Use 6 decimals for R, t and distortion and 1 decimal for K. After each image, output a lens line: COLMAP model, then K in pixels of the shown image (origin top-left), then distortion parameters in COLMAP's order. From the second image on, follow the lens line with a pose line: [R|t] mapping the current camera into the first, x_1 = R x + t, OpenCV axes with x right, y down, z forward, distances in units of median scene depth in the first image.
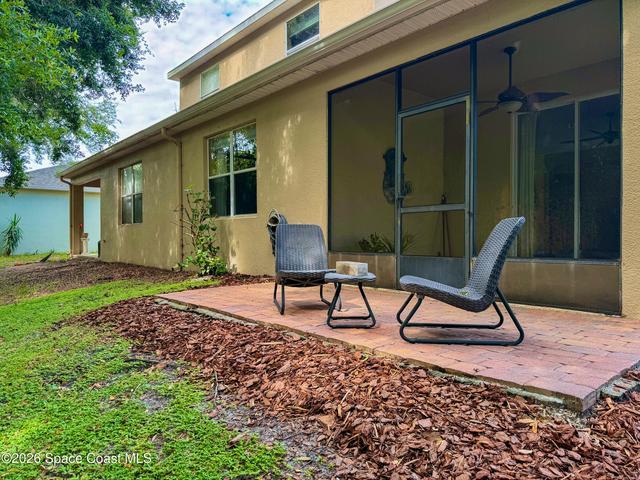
lens RADIAL K [[441.1, 0, 319.2], [0, 441.1, 241.5], [0, 0, 1]] dist [0.007508, -0.018531]
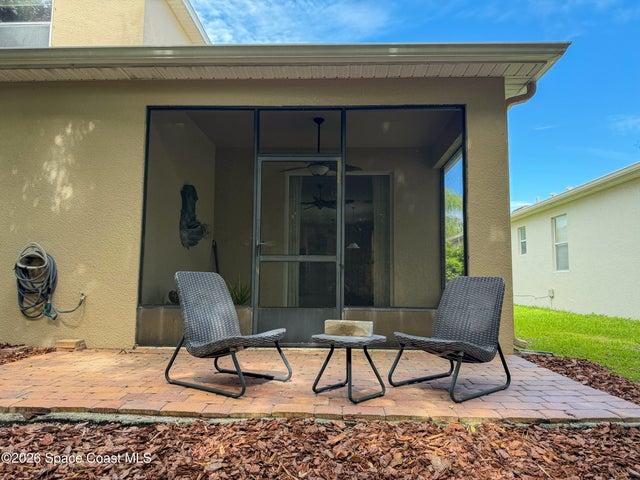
lens RADIAL K [[441.1, 0, 321.4], [0, 441.1, 239.0], [0, 0, 1]] dist [0.007508, -0.018531]
pose [[0.681753, 0.075269, 0.727700, -0.377022], [-0.006758, 0.995299, -0.096616, -0.020970], [-0.731551, 0.060951, 0.679056, 0.255228]]
